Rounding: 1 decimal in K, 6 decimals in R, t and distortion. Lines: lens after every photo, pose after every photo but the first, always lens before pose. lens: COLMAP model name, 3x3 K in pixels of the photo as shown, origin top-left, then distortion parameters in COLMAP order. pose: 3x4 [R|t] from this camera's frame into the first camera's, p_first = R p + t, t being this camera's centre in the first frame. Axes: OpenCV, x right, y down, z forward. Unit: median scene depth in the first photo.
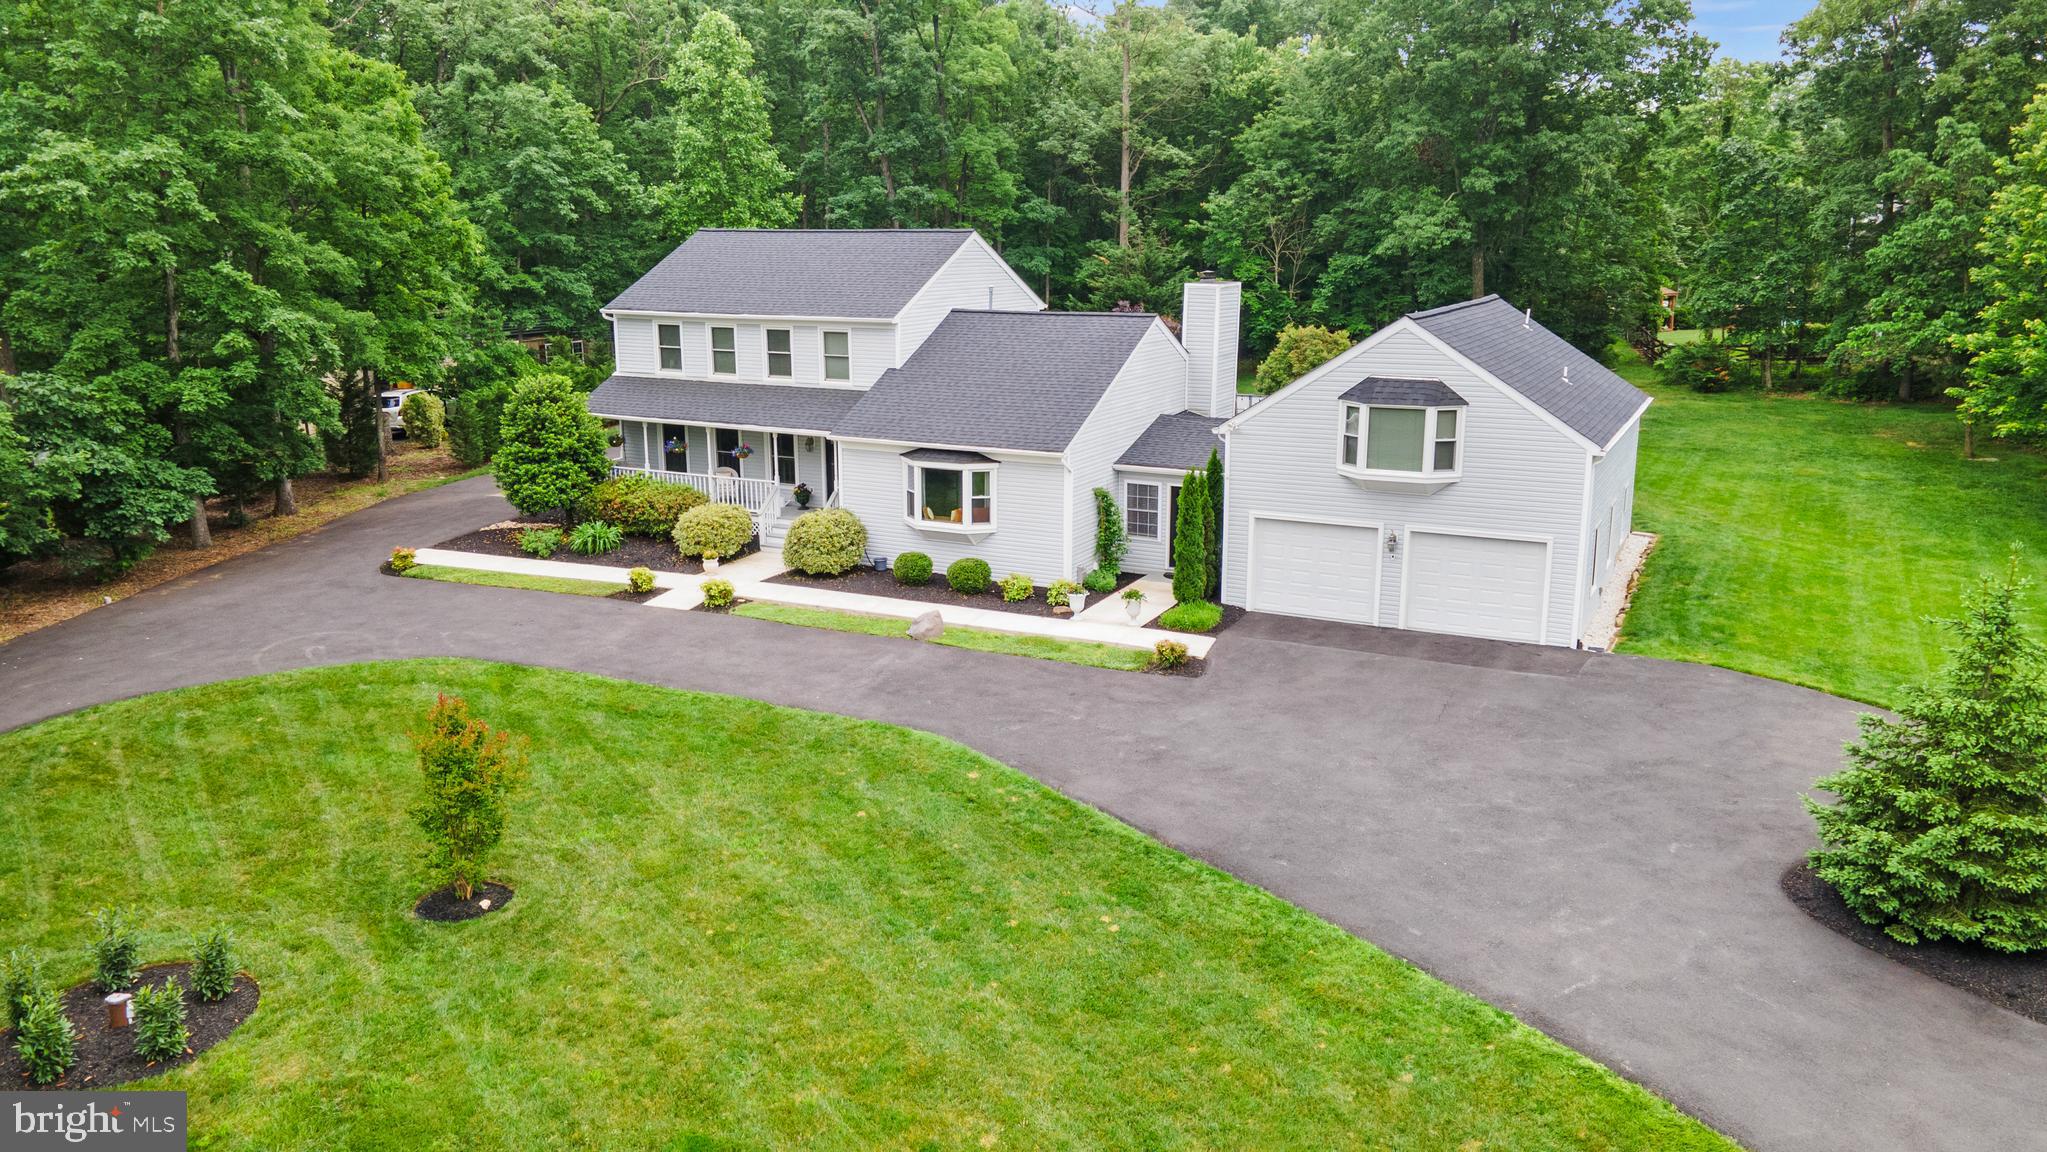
lens RADIAL K [[1485.4, 0, 1018.9], [0, 1485.4, 568.5], [0, 0, 1]] dist [0.037427, 0.002760]
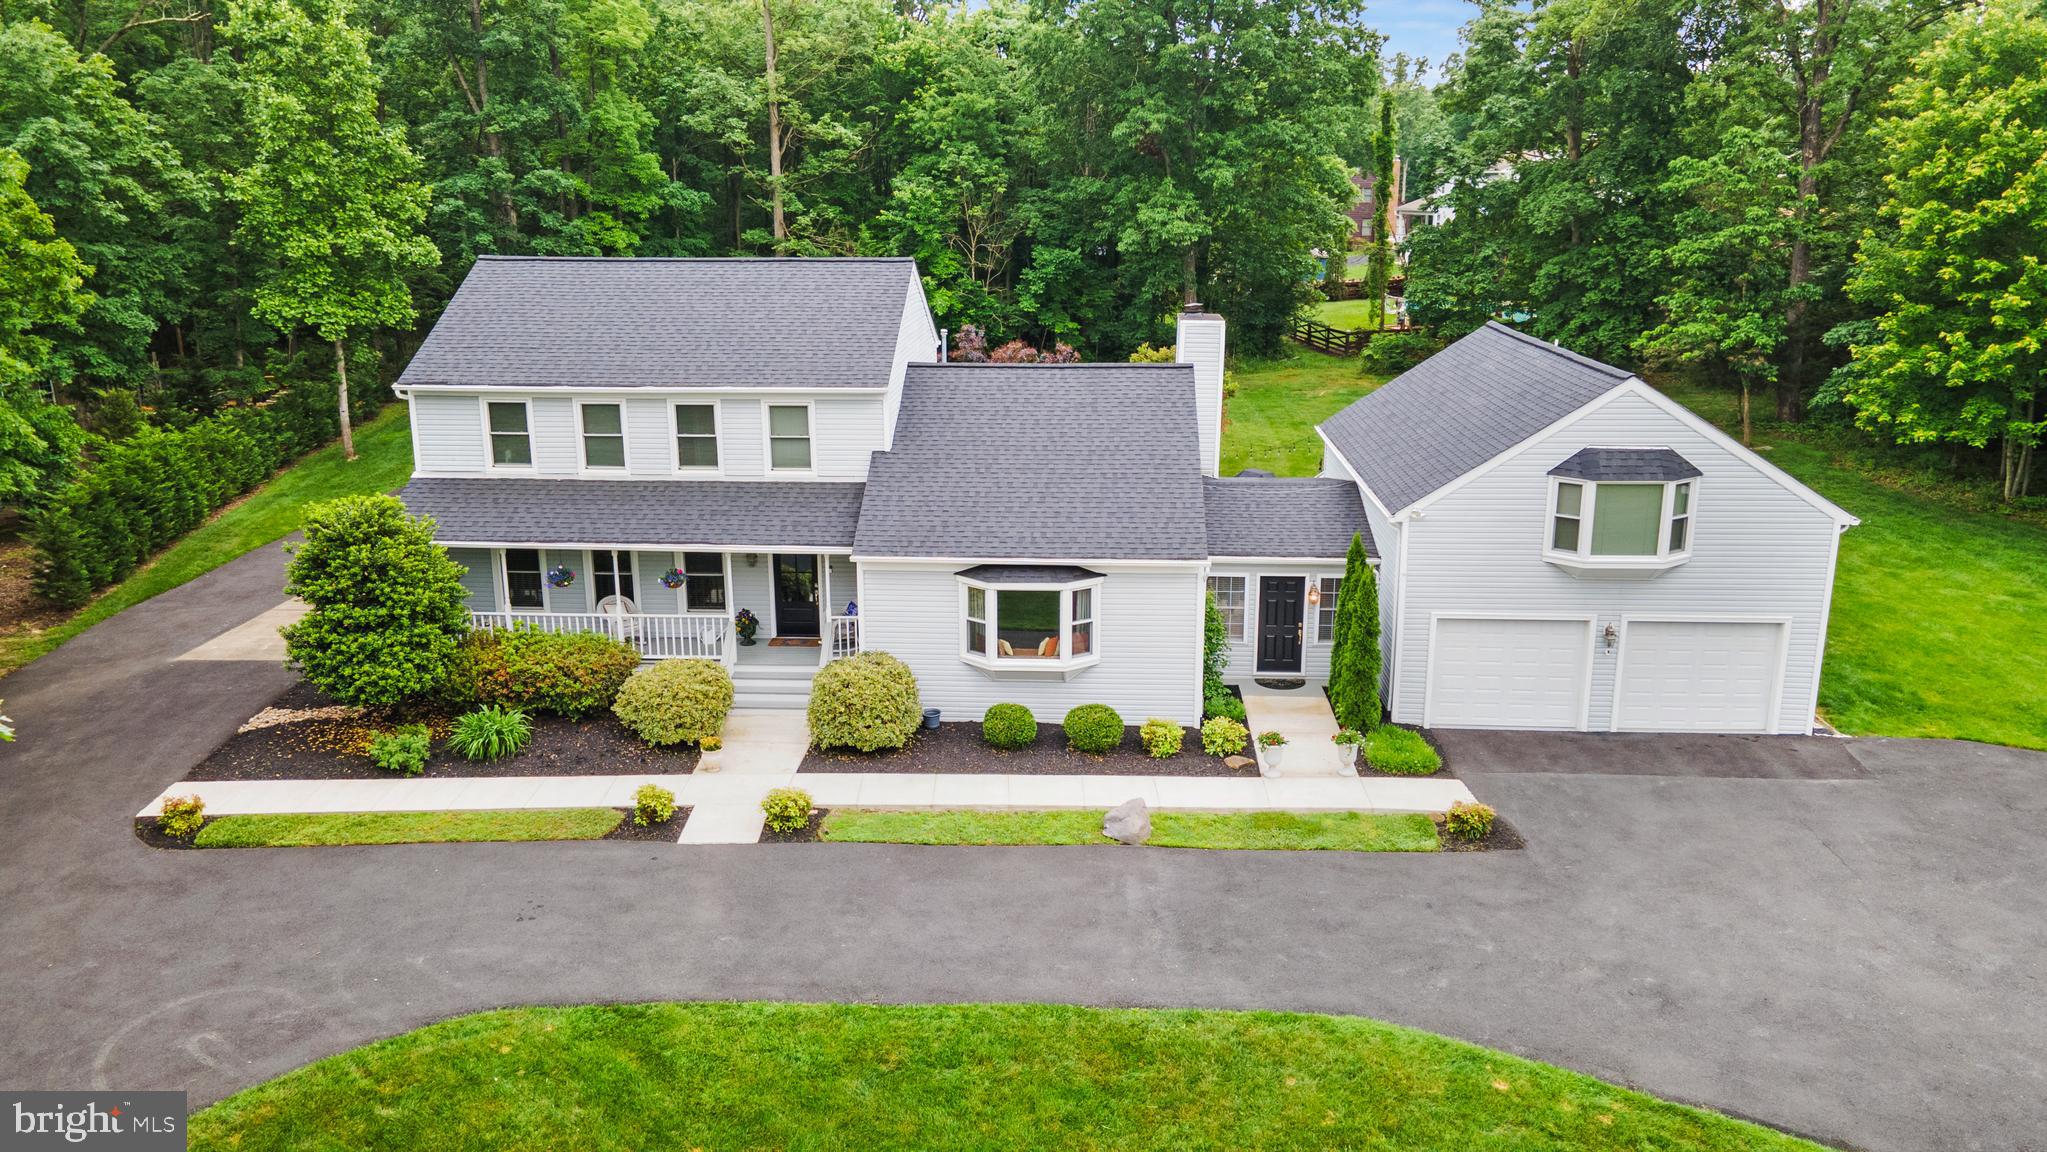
lens RADIAL K [[1482.8, 0, 1023.5], [0, 1482.8, 576.0], [0, 0, 1]] dist [0.004090, 0.064957]
pose [[0.914371, -0.106102, 0.390729, -0.341909], [0.092075, 0.994258, 0.054518, -0.113684], [-0.394270, -0.013874, 0.918890, 0.300887]]
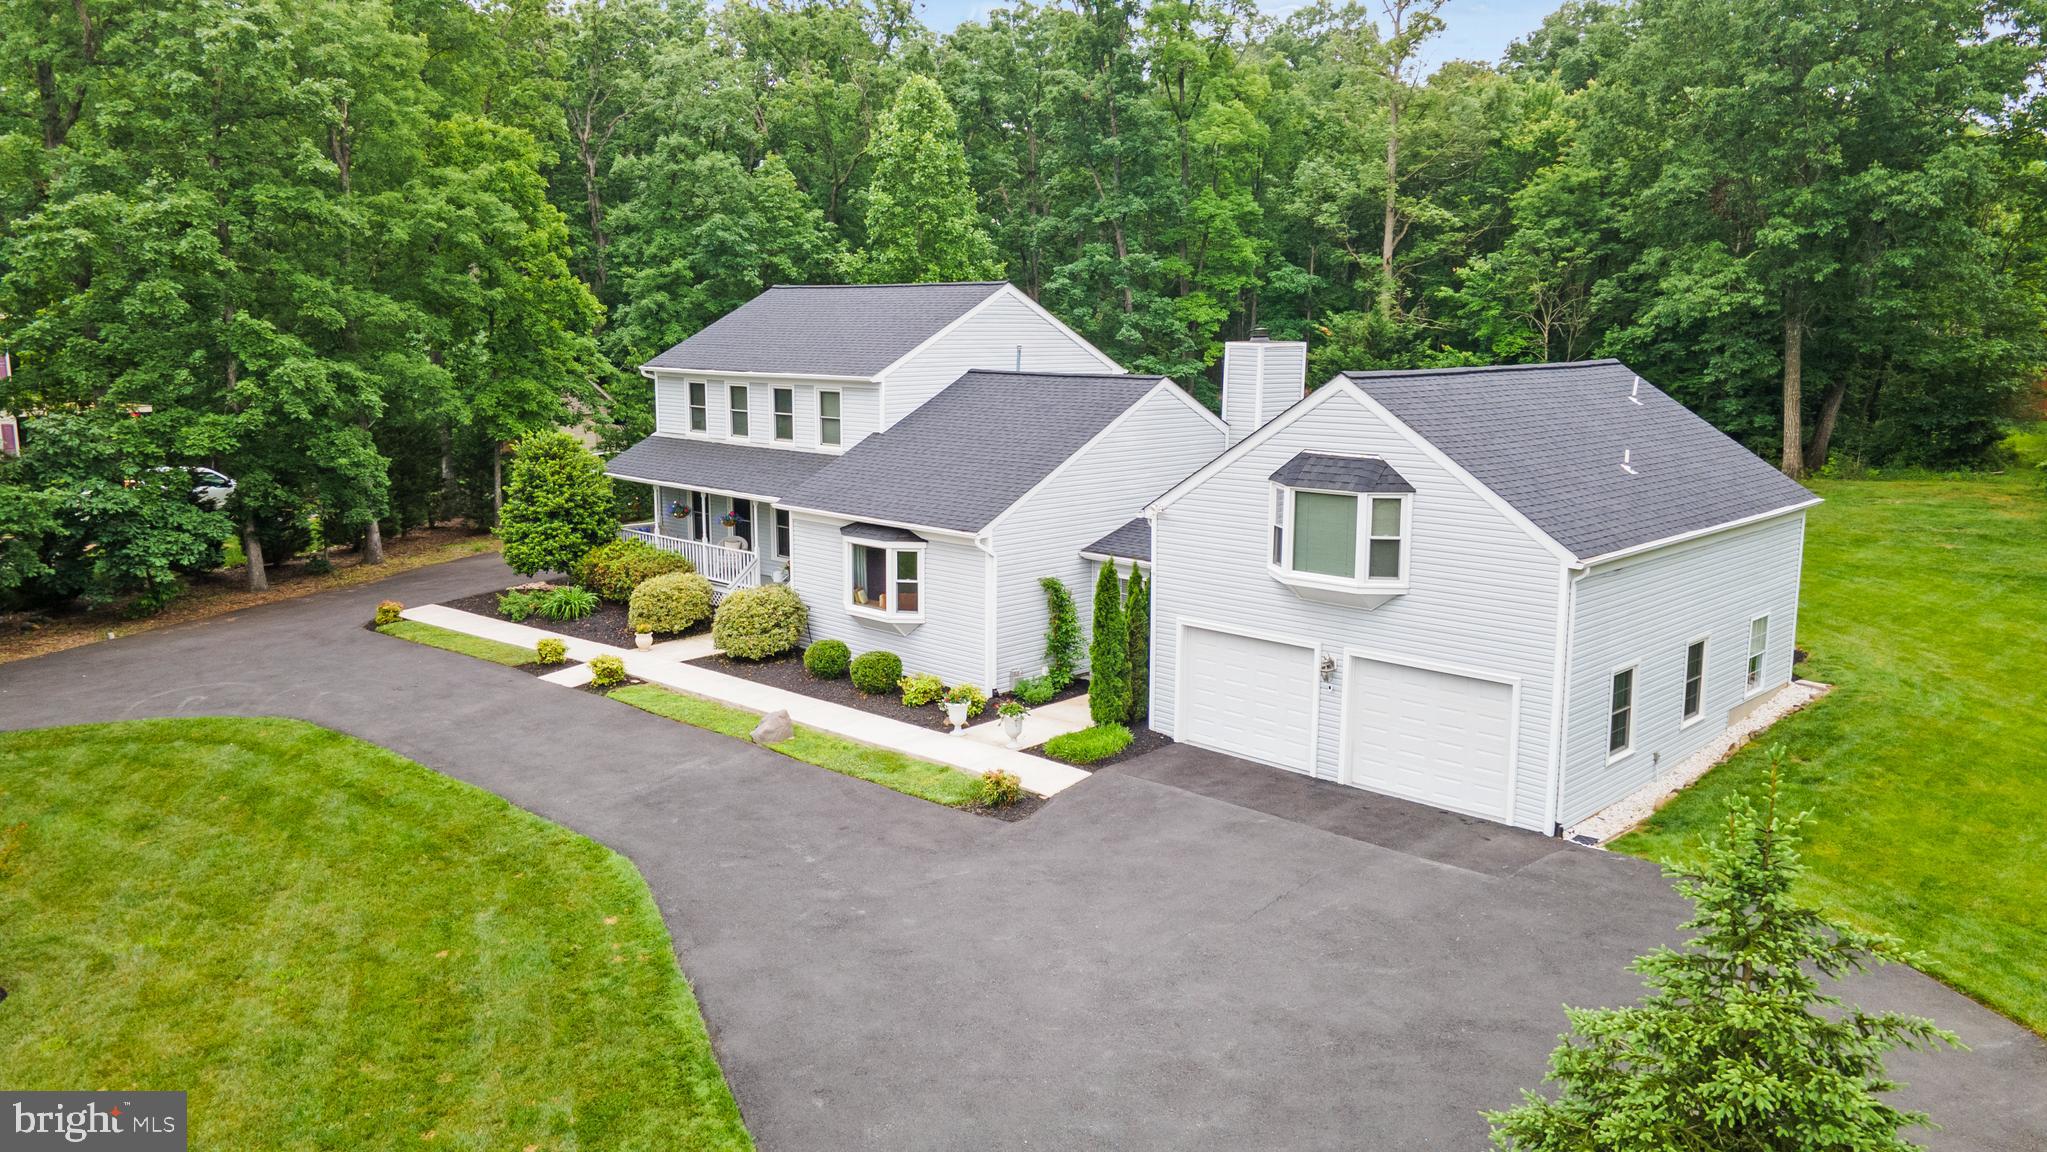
lens RADIAL K [[1485.4, 0, 1018.9], [0, 1485.4, 568.5], [0, 0, 1]] dist [0.037427, 0.002760]
pose [[0.954813, 0.052648, -0.292508, 0.279340], [-0.069606, 0.996426, -0.047864, -0.018531], [0.288942, 0.066061, 0.955065, 0.194981]]
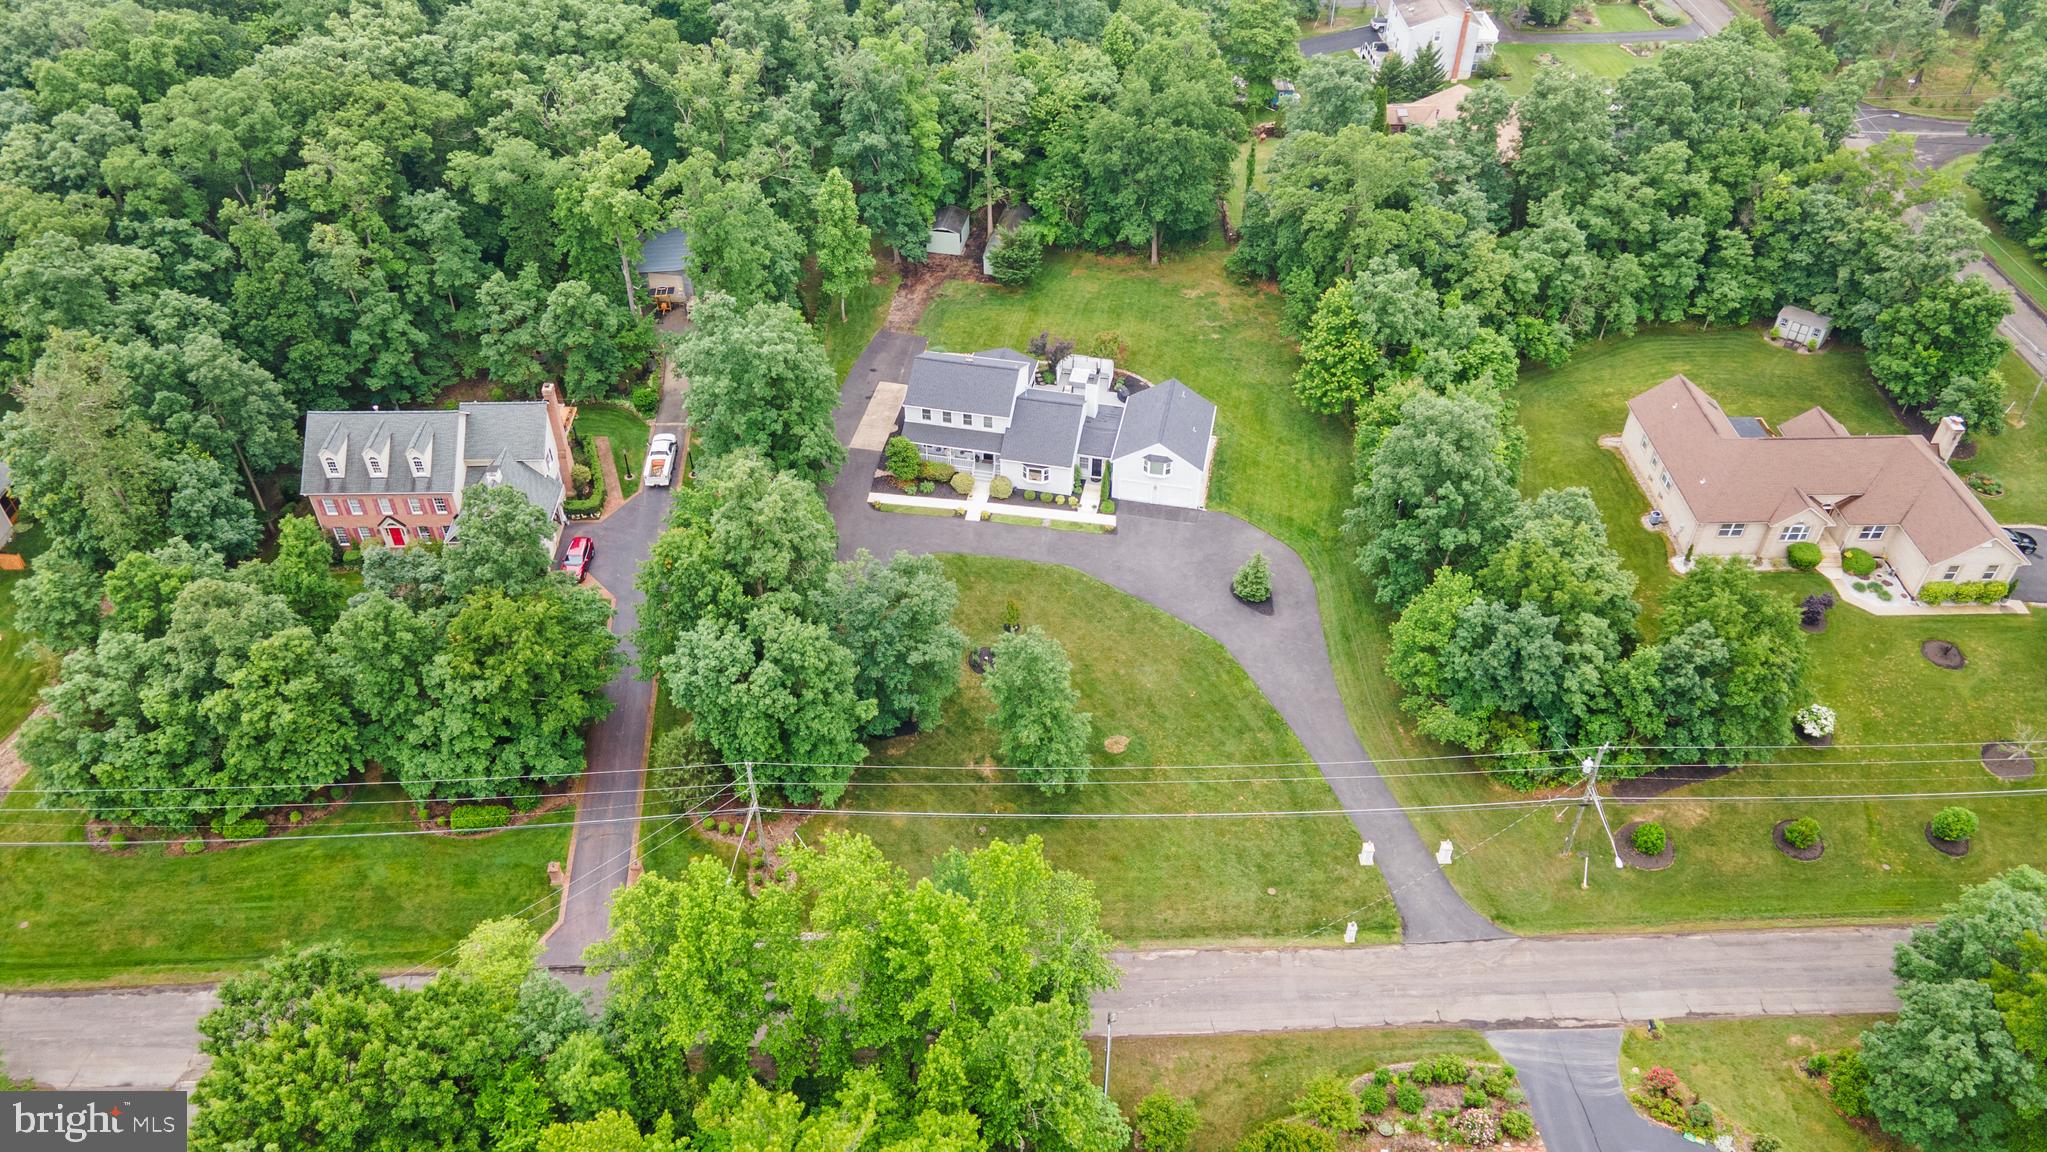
lens RADIAL K [[1469.7, 0, 1026.5], [0, 1469.7, 574.4], [0, 0, 1]] dist [0.033326, 0.009231]
pose [[0.963357, -0.173839, 0.204265, -0.846580], [0.055875, 0.874904, 0.481062, -1.563586], [-0.262340, -0.452021, 0.852558, -2.180158]]
